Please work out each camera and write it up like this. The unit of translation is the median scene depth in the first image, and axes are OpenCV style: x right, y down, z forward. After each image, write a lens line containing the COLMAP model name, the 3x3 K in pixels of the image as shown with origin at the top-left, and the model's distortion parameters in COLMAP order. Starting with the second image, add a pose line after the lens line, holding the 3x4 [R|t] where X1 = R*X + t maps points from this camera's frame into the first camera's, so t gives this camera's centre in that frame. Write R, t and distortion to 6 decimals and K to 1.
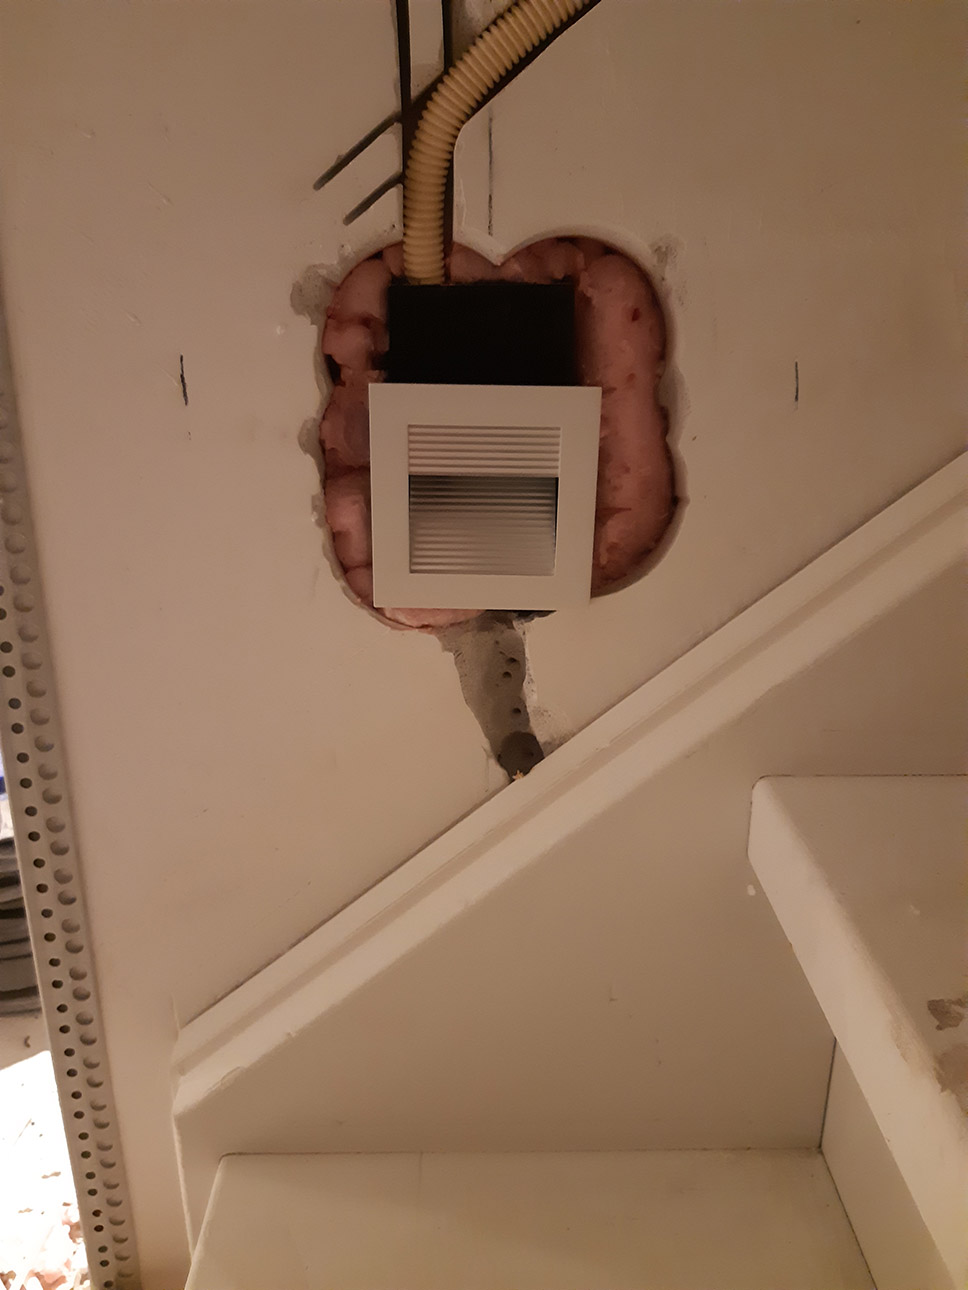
lens RADIAL K [[1020.0, 0, 533.8], [0, 1020.0, 643.7], [0, 0, 1]] dist [0.087986, -0.159095]
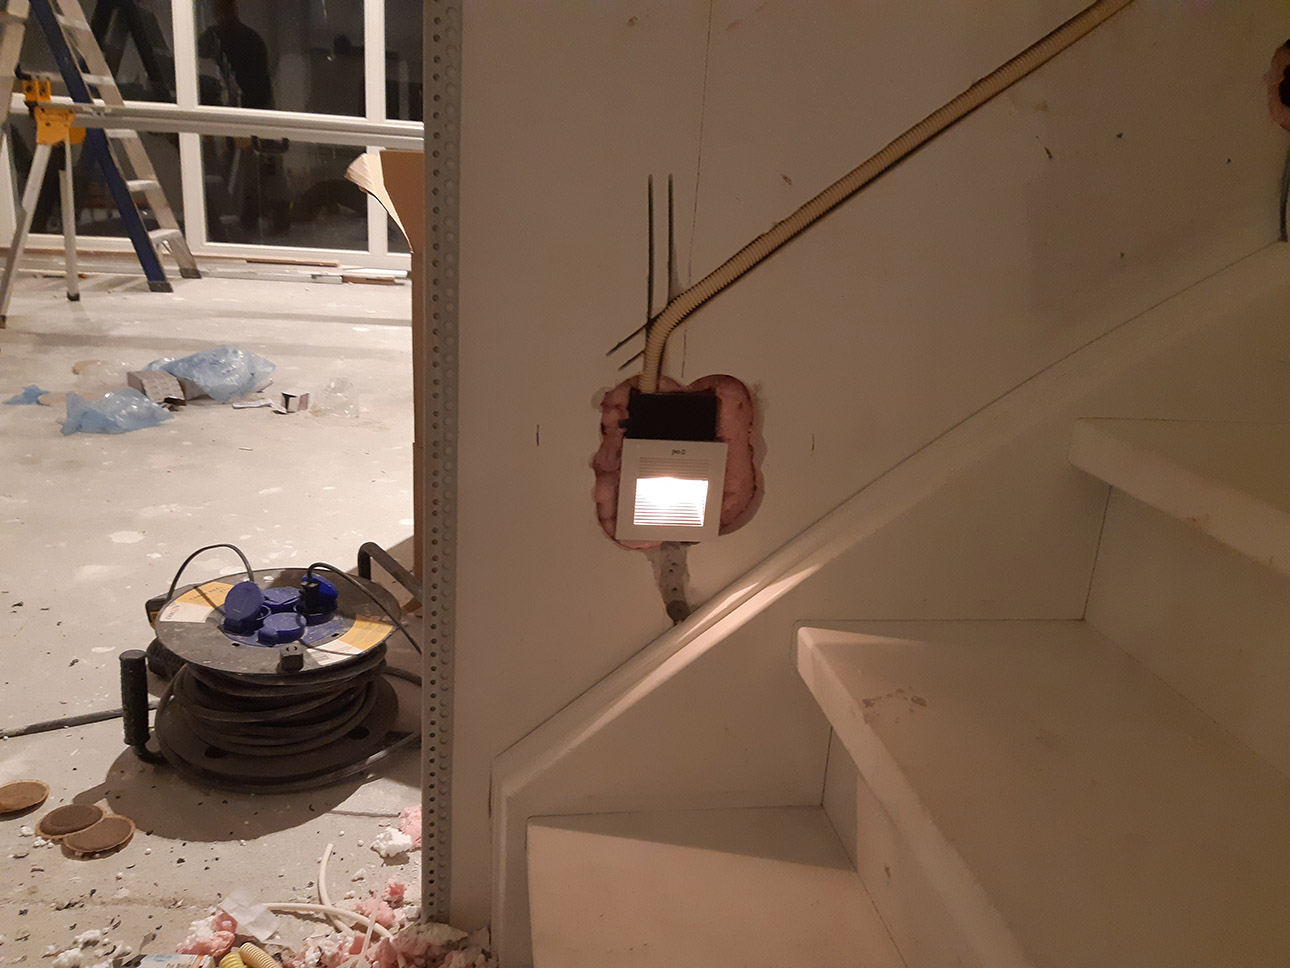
lens RADIAL K [[1020.0, 0, 643.9], [0, 1020.0, 497.2], [0, 0, 1]] dist [0.087986, -0.159095]
pose [[0.990465, 0.012815, 0.137170, -0.397638], [-0.005987, 0.998727, -0.050079, -0.017922], [-0.137637, 0.048780, 0.989281, -1.102506]]
